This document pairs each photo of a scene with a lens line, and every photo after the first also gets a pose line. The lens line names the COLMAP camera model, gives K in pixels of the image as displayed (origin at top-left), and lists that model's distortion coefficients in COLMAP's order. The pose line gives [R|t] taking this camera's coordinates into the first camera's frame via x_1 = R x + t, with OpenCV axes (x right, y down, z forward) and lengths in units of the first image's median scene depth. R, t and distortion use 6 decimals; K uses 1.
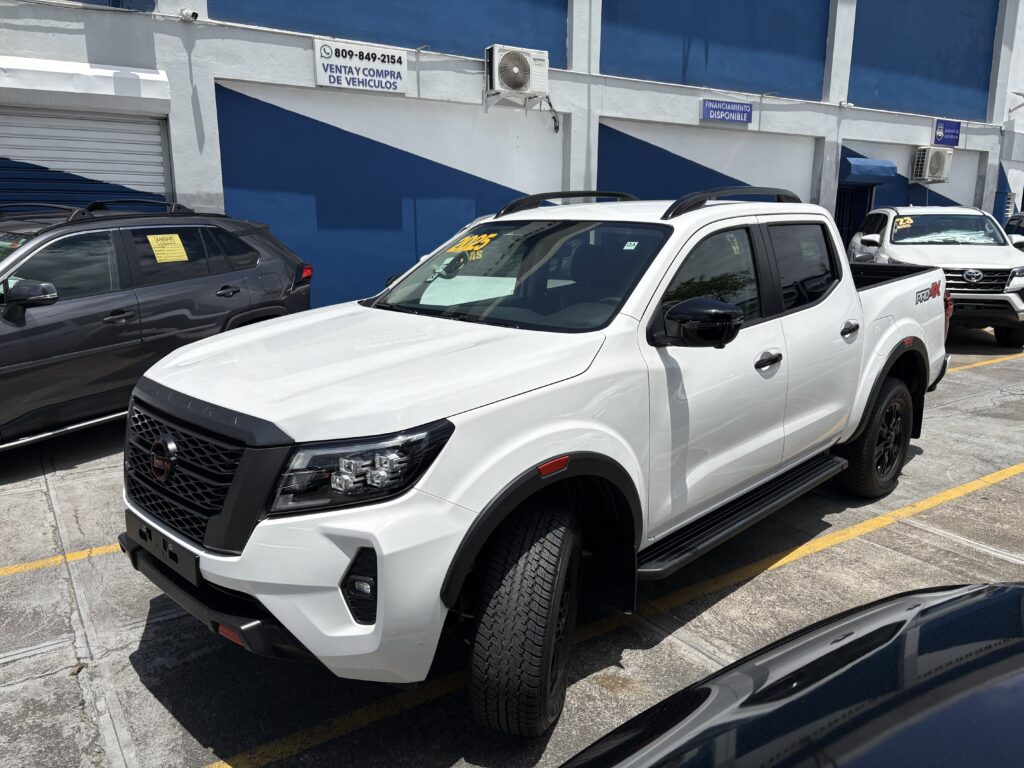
lens RADIAL K [[785.6, 0, 495.9], [0, 785.6, 383.5], [0, 0, 1]] dist [0.044374, -0.035715]
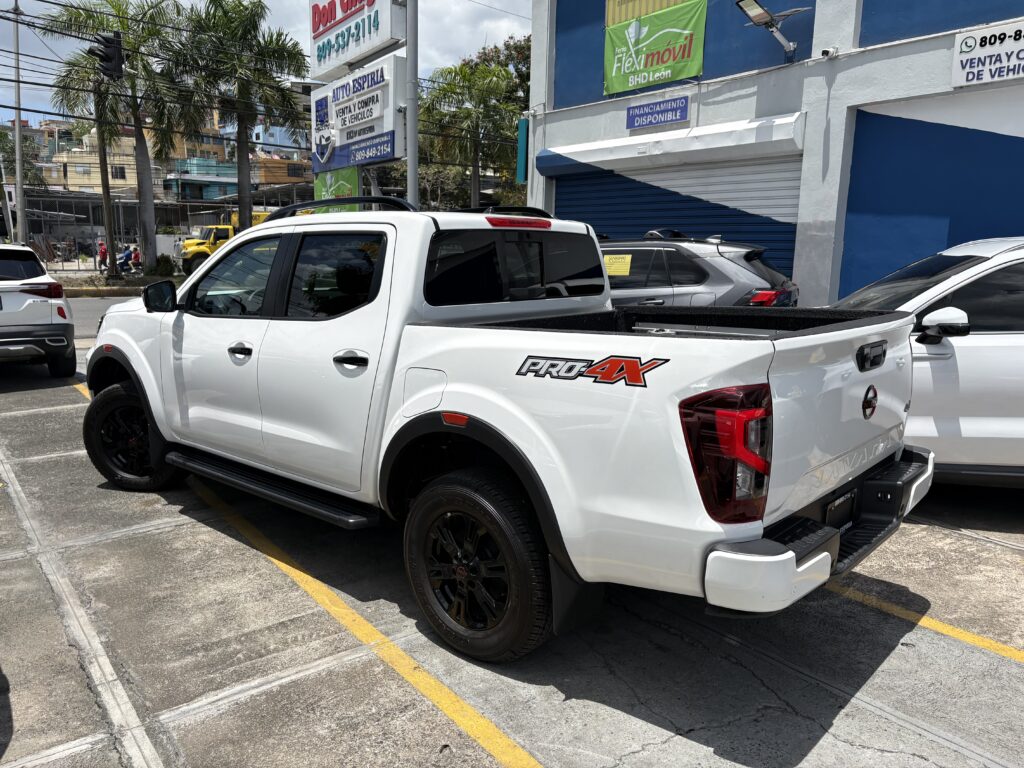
lens RADIAL K [[785.6, 0, 516.0], [0, 785.6, 379.6], [0, 0, 1]] dist [0.044374, -0.035715]
pose [[0.049242, 0.166475, -0.984815, 0.561915], [-0.222601, 0.963041, 0.151664, -0.094046], [0.973665, 0.211752, 0.084480, 0.486710]]
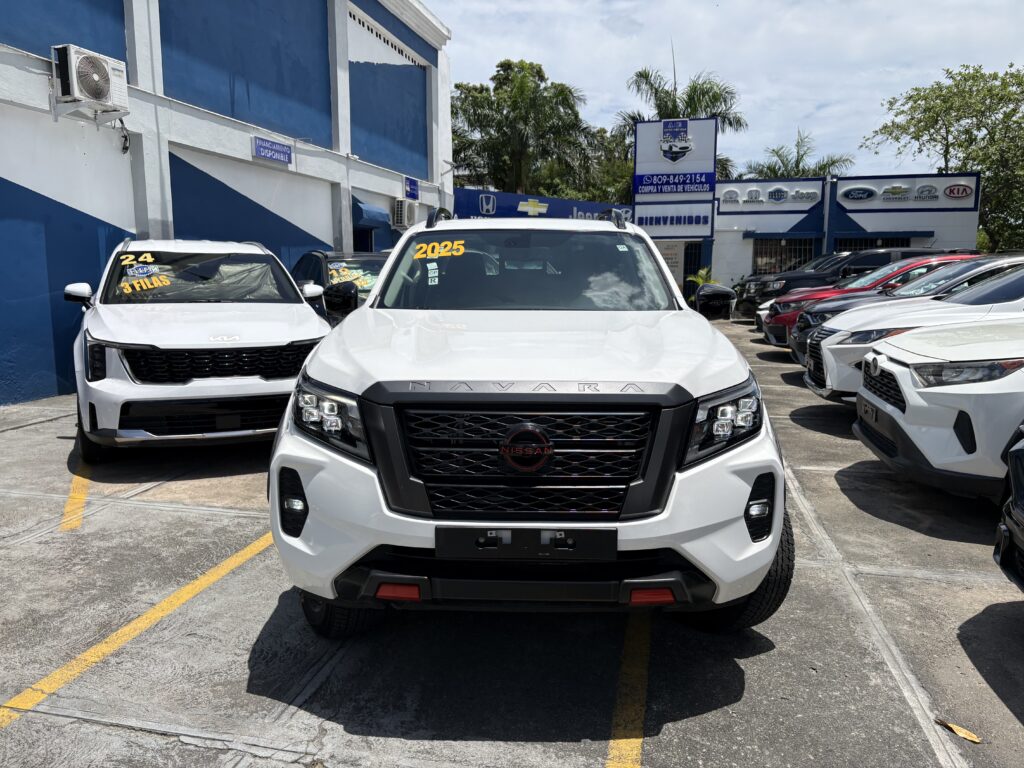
lens RADIAL K [[785.6, 0, 513.1], [0, 785.6, 384.9], [0, 0, 1]] dist [0.044374, -0.035715]
pose [[0.718456, -0.105204, 0.687571, -0.286063], [0.144342, 0.989528, 0.000580, 0.004281], [-0.680431, 0.098828, 0.726117, 0.085257]]
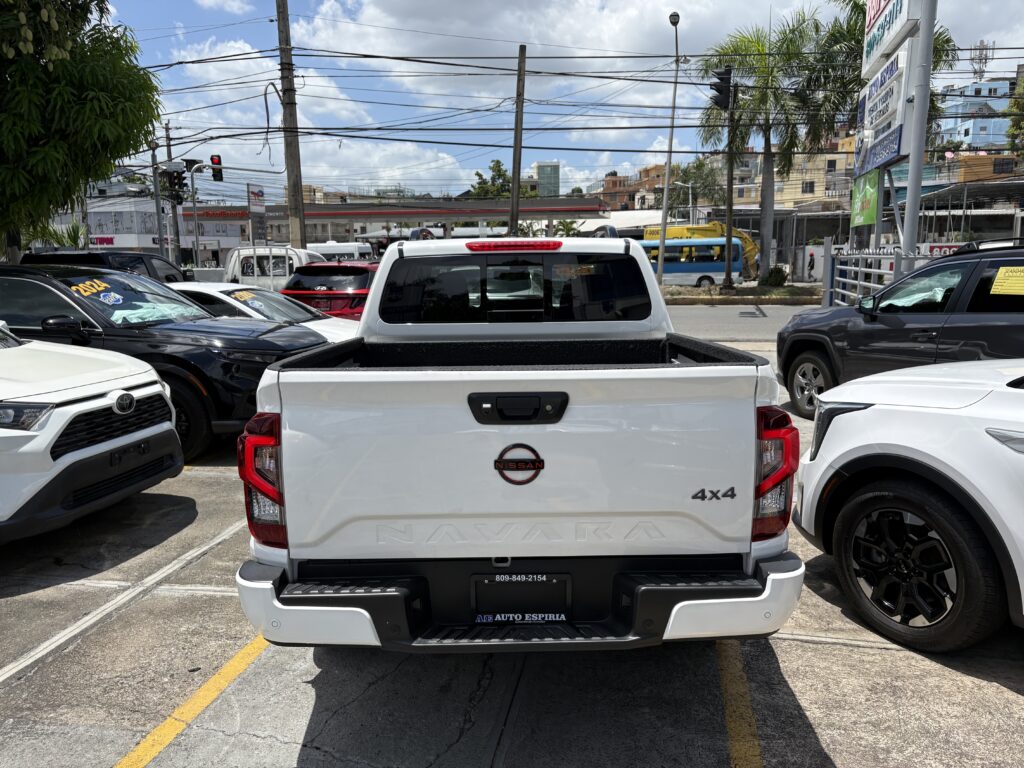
lens RADIAL K [[785.6, 0, 518.1], [0, 785.6, 377.7], [0, 0, 1]] dist [0.044374, -0.035715]
pose [[-0.713723, 0.116455, -0.690679, 0.438080], [-0.135075, 0.944688, 0.298864, -0.169017], [0.687280, 0.306599, -0.658516, 0.799979]]
